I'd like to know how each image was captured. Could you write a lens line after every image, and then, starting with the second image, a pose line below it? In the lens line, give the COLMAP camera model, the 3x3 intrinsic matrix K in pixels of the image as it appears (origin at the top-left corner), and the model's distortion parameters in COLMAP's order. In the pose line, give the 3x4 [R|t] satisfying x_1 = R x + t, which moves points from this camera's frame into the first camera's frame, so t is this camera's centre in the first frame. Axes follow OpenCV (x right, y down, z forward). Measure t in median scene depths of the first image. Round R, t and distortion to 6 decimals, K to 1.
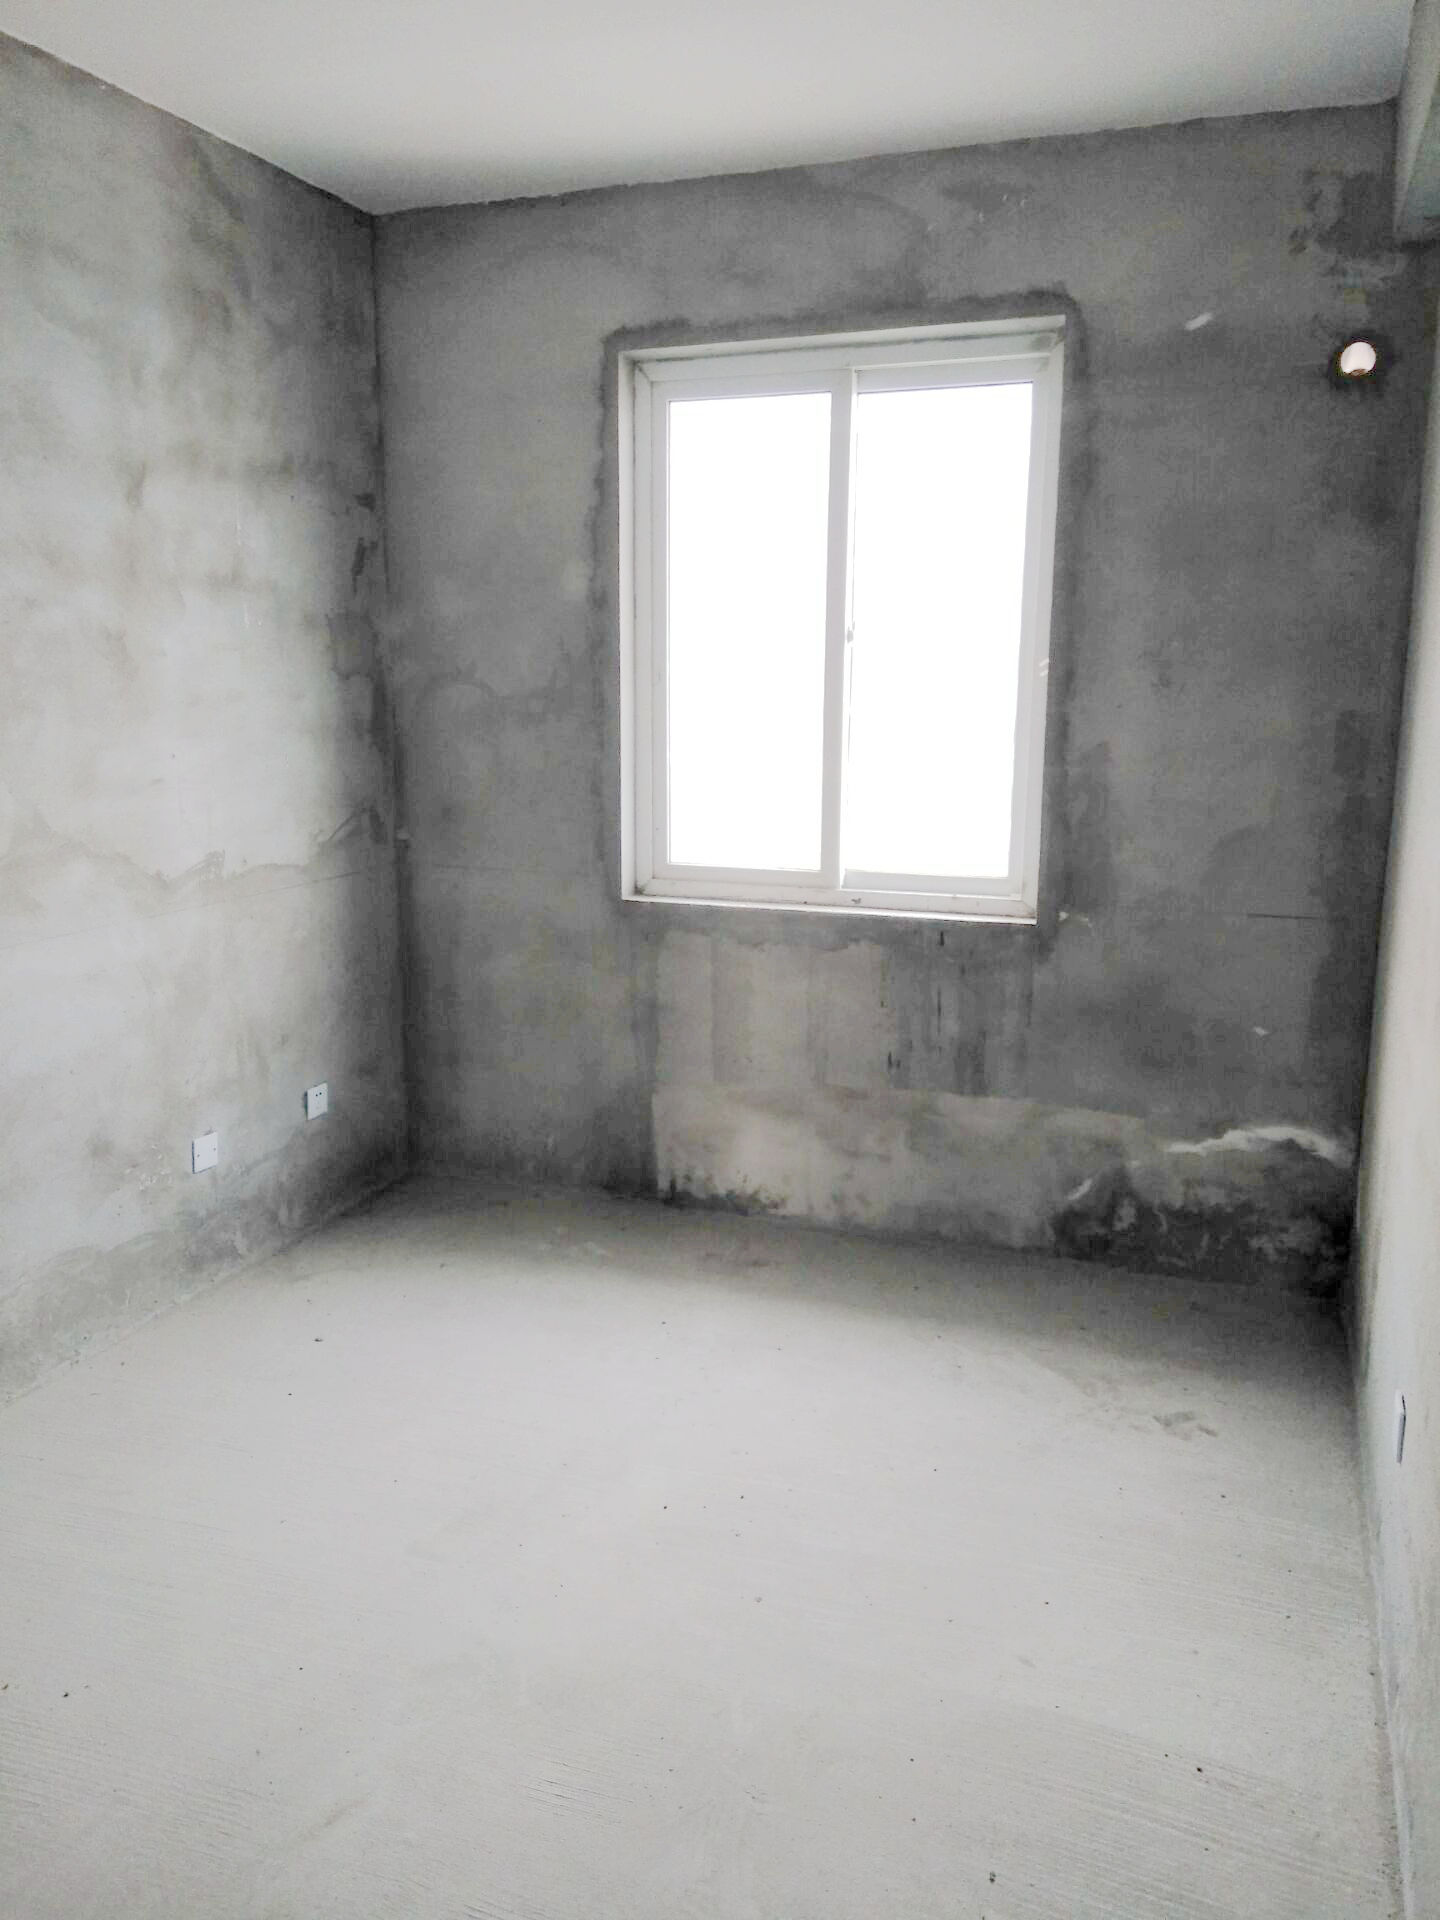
lens RADIAL K [[1470.1, 0, 720.0], [0, 1470.1, 960.0], [0, 0, 1]] dist [0.100657, -0.151619]
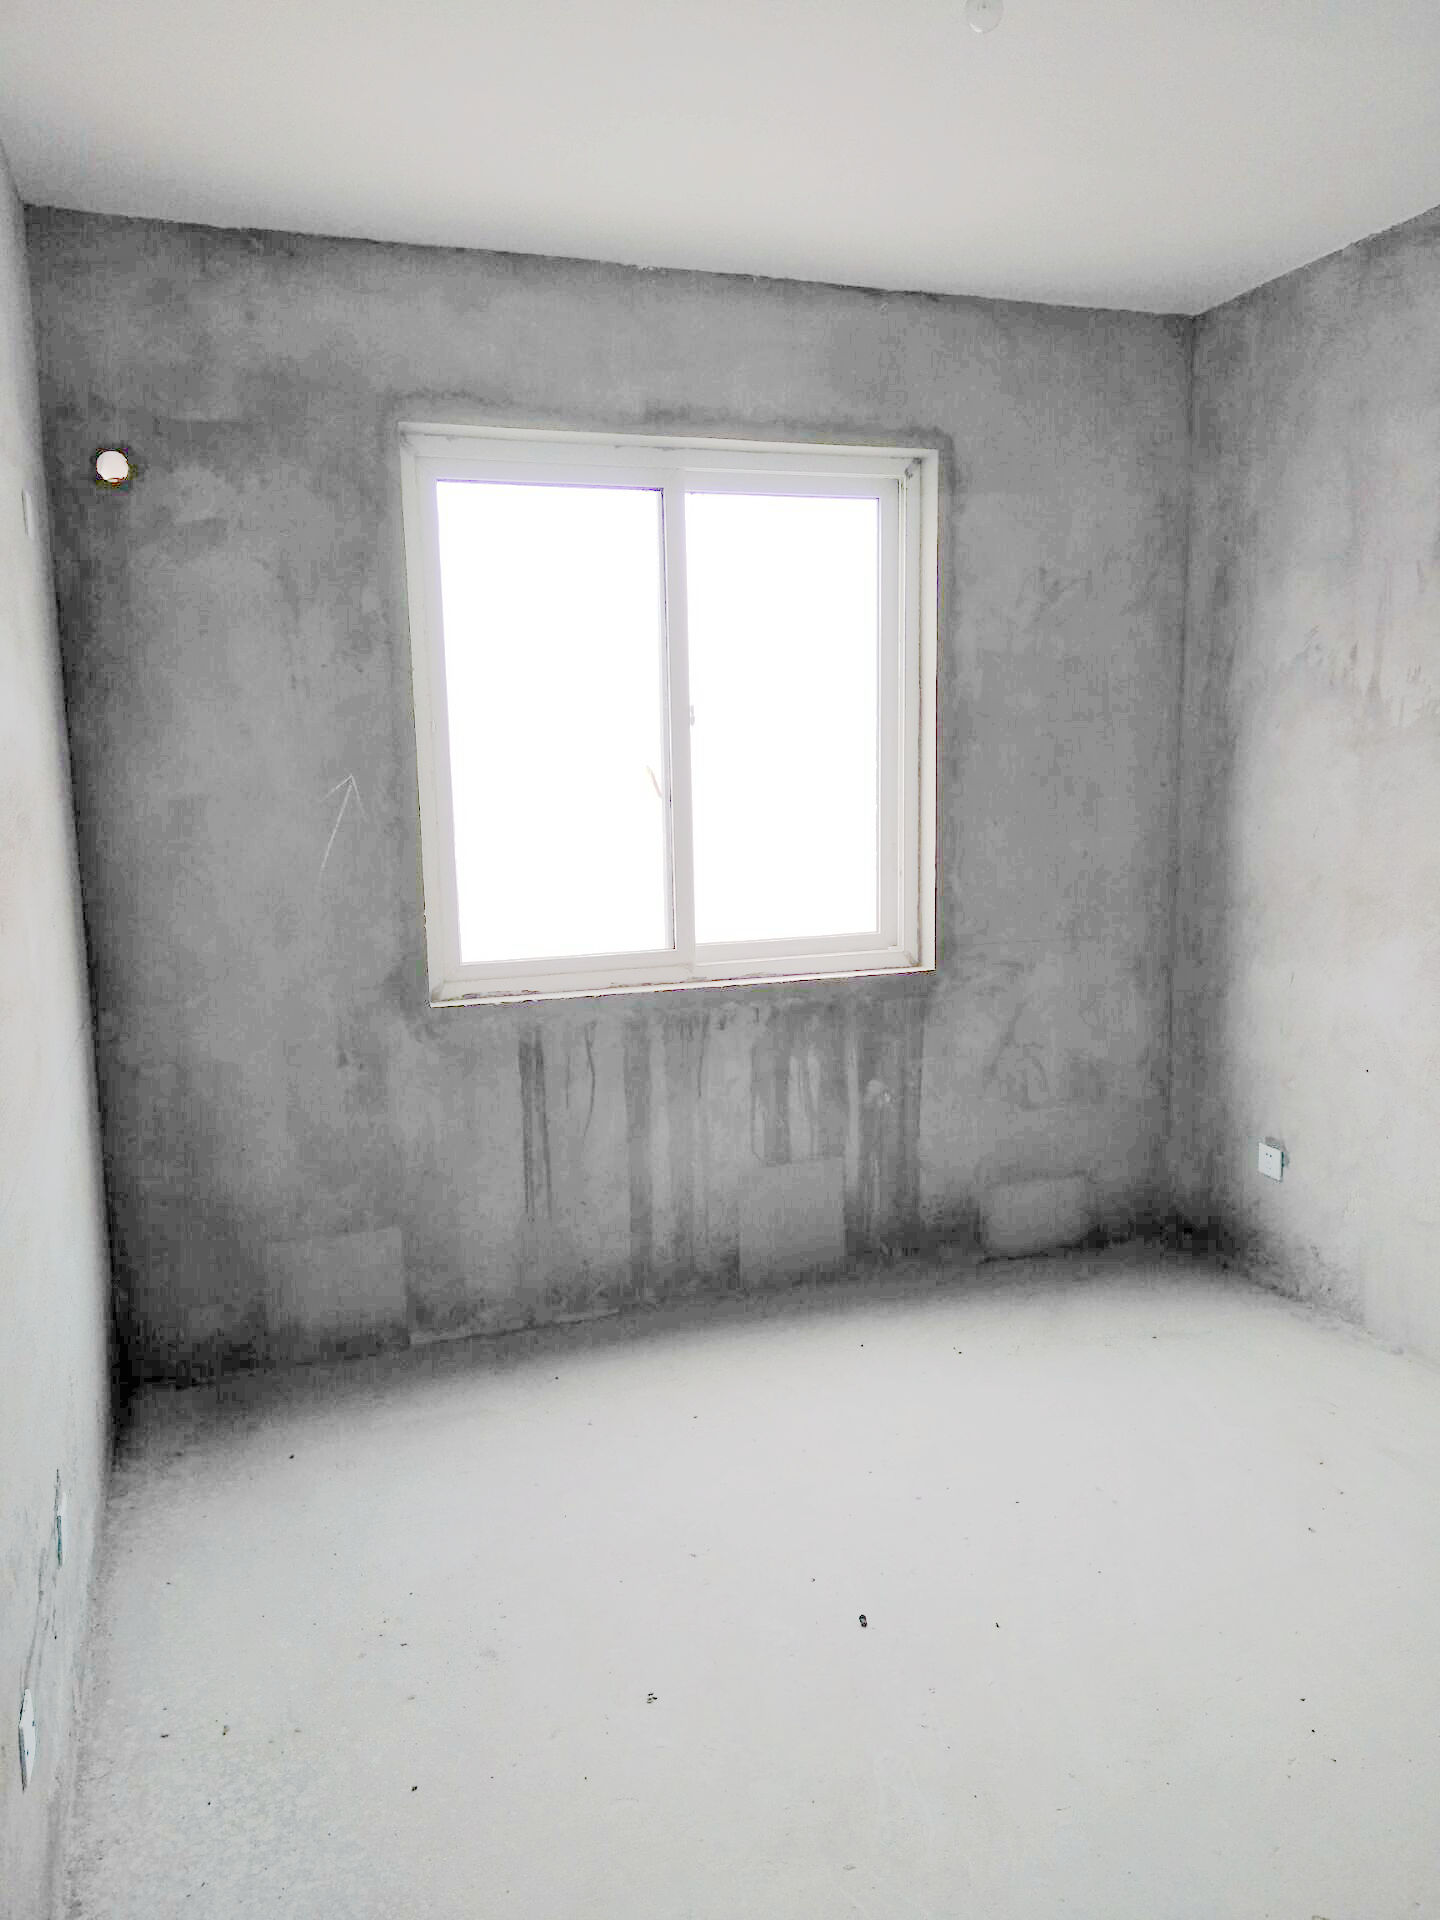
lens RADIAL K [[1470.1, 0, 720.0], [0, 1470.1, 960.0], [0, 0, 1]] dist [0.100657, -0.151619]
pose [[0.755510, -0.112803, 0.645353, -0.595891], [0.149962, 0.988688, -0.002743, -0.047730], [-0.637743, 0.098851, 0.763880, 0.212957]]
